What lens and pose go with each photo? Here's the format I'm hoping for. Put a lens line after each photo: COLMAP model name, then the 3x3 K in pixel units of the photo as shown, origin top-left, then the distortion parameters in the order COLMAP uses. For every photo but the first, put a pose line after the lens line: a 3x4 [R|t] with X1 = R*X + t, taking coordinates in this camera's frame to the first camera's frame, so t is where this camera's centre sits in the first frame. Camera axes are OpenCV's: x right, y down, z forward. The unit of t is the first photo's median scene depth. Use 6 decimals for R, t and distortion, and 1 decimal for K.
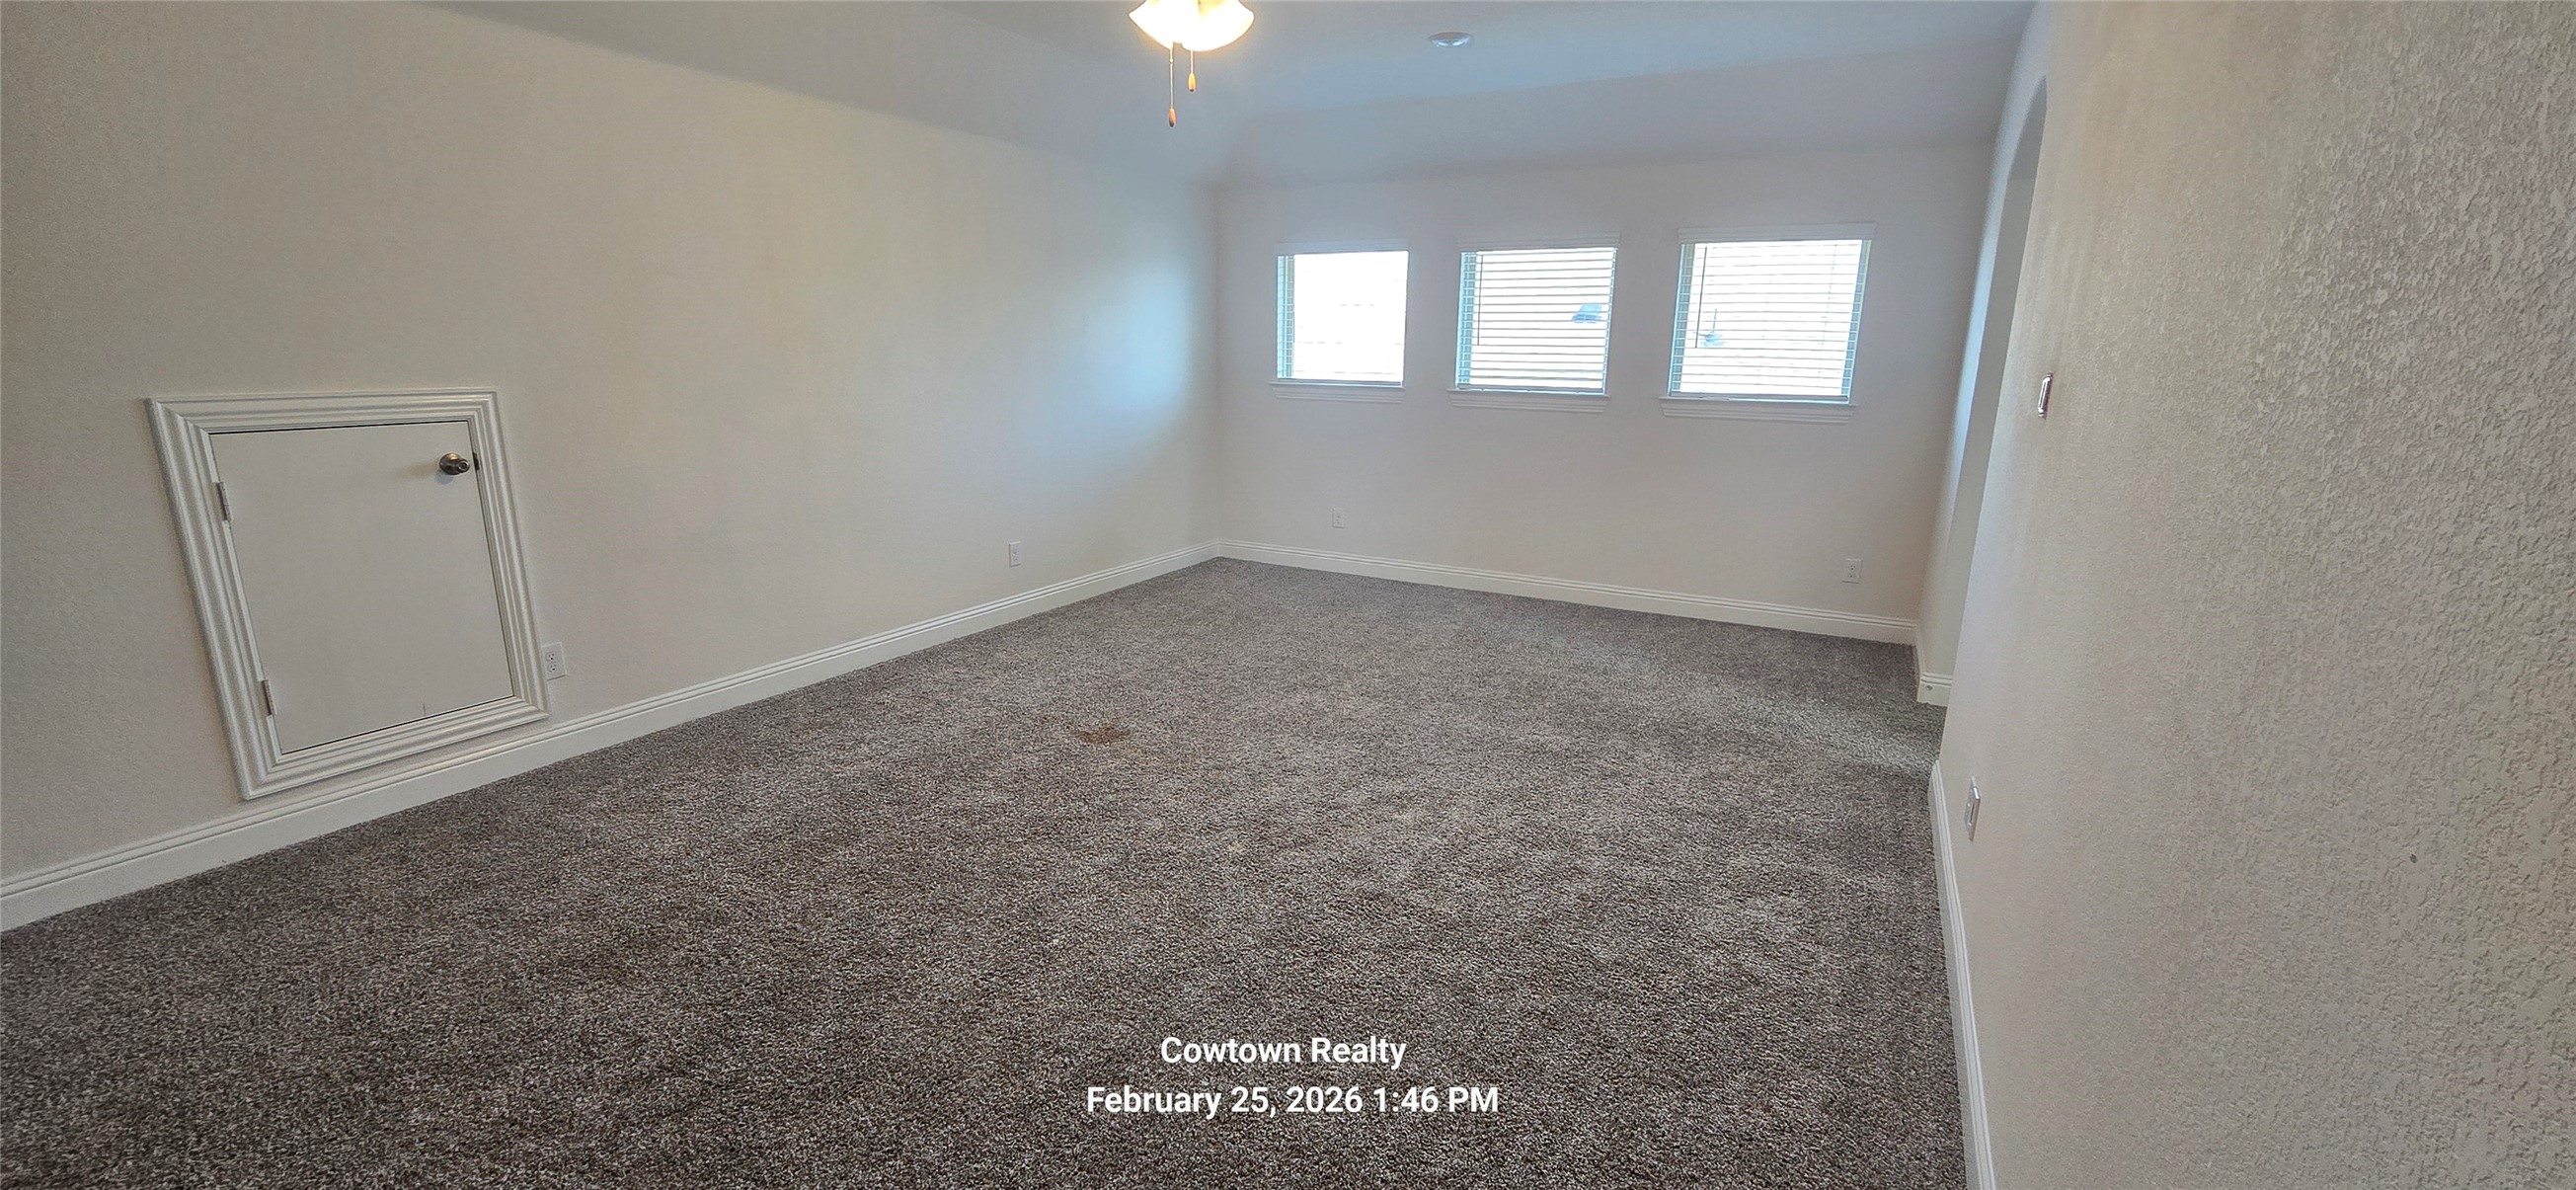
lens RADIAL K [[1041.3, 0, 1286.3], [0, 1041.3, 594.6], [0, 0, 1]] dist [-0.005278, -0.000348]
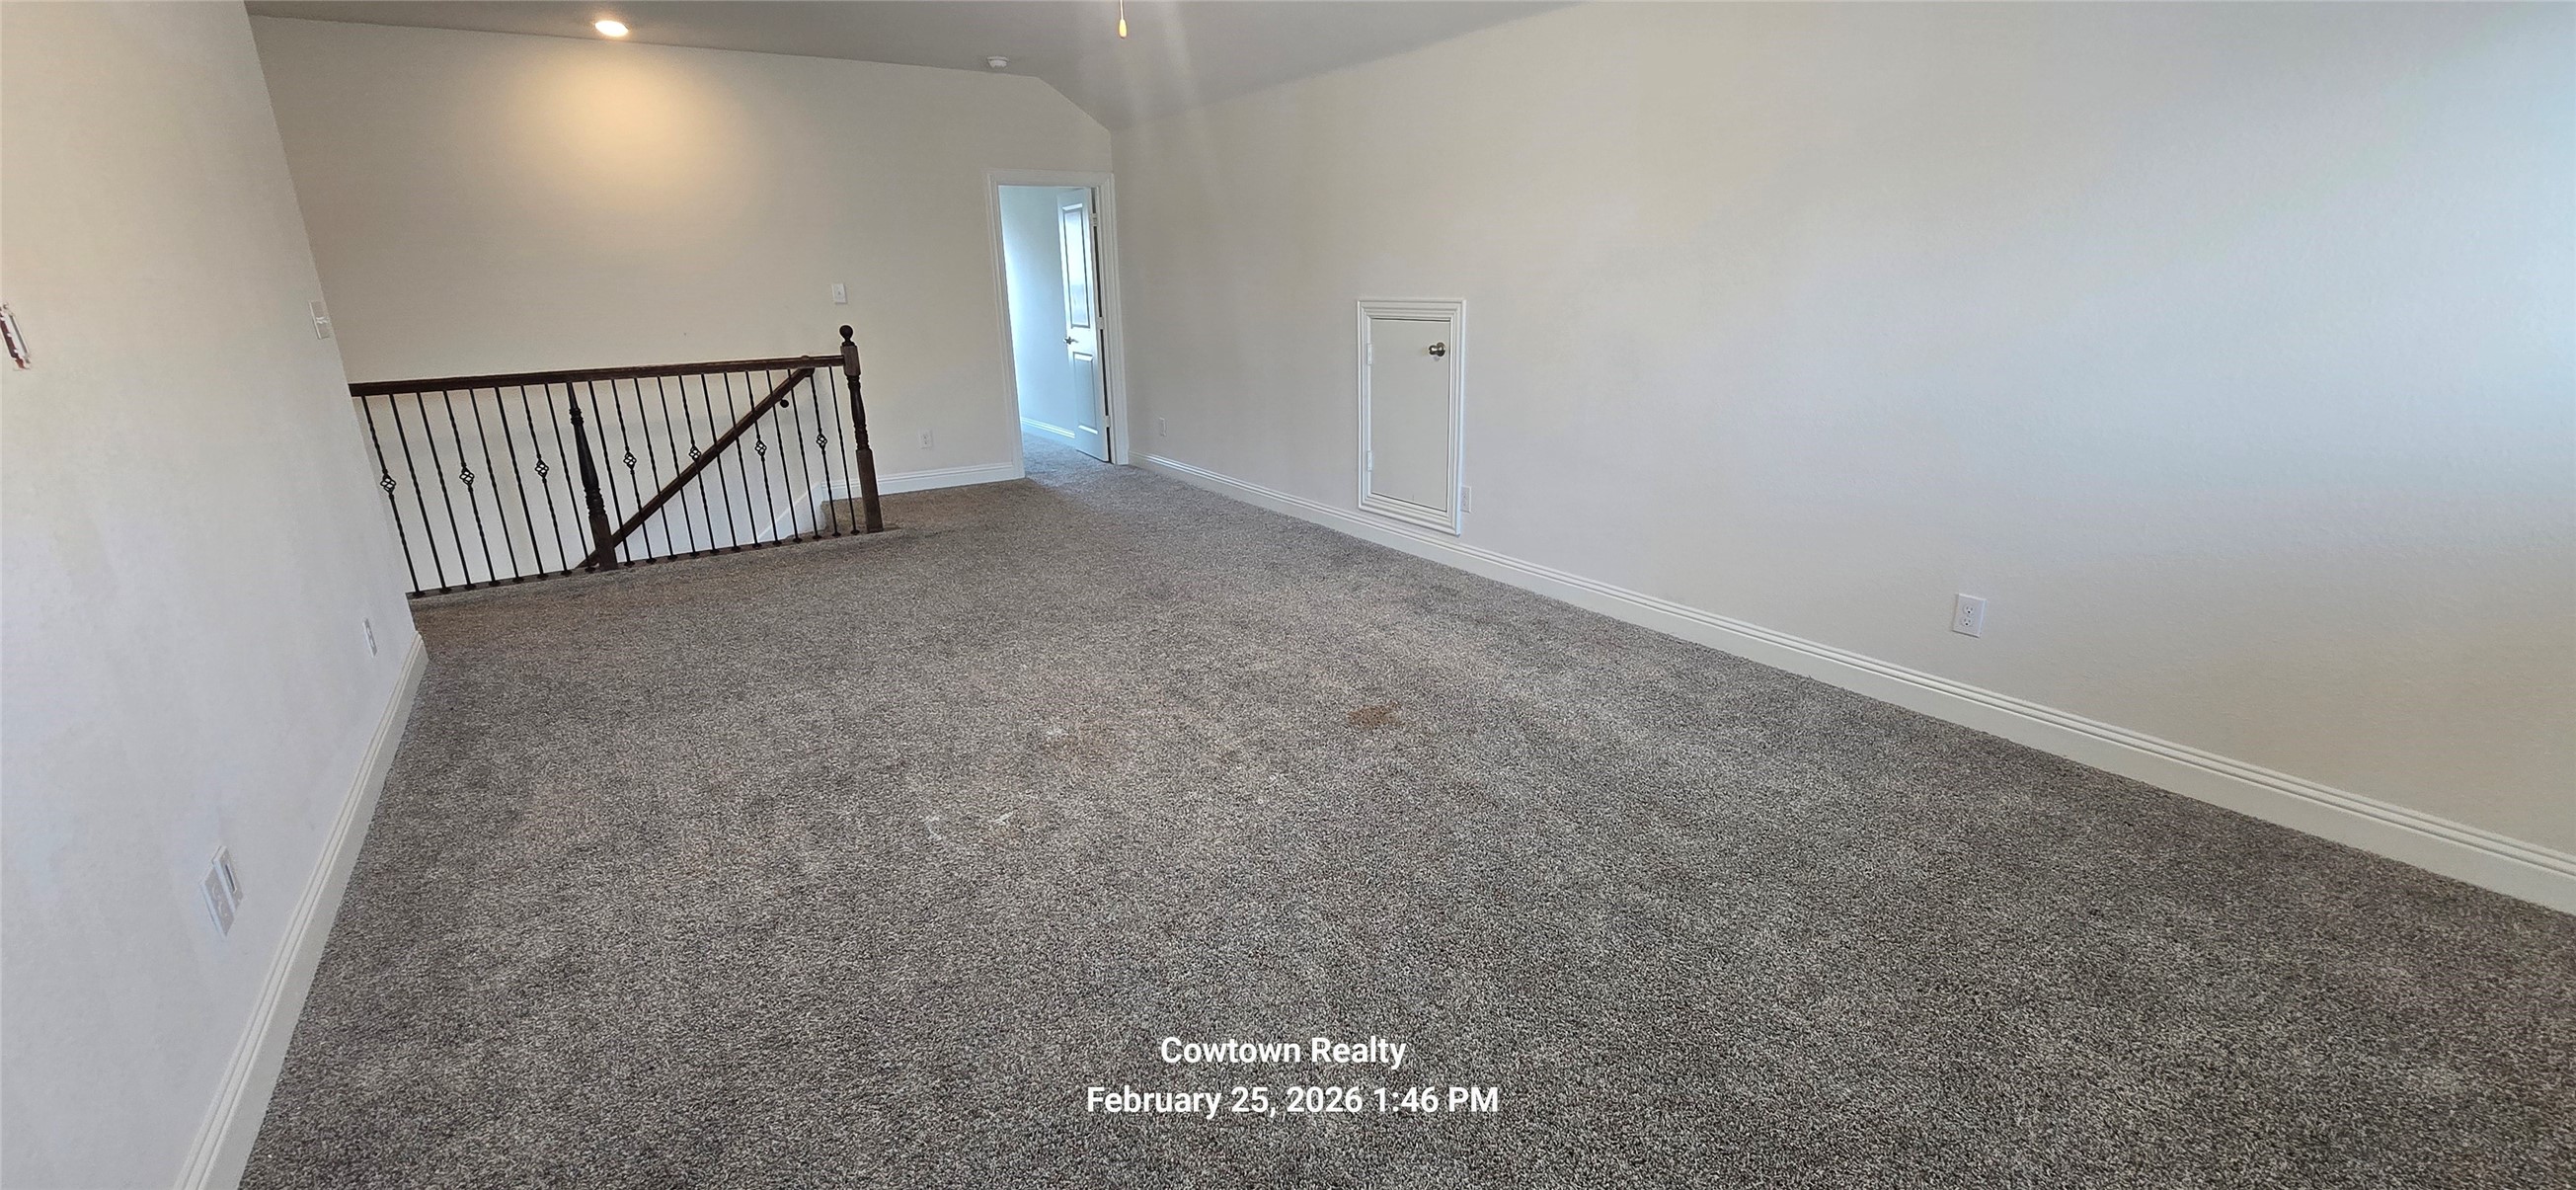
lens RADIAL K [[1041.3, 0, 1289.6], [0, 1041.3, 595.8], [0, 0, 1]] dist [-0.005278, -0.000348]
pose [[-0.446327, 0.265956, -0.854435, 0.704608], [-0.193323, 0.903611, 0.382248, -0.341914], [0.873738, 0.335790, -0.351891, 1.471713]]
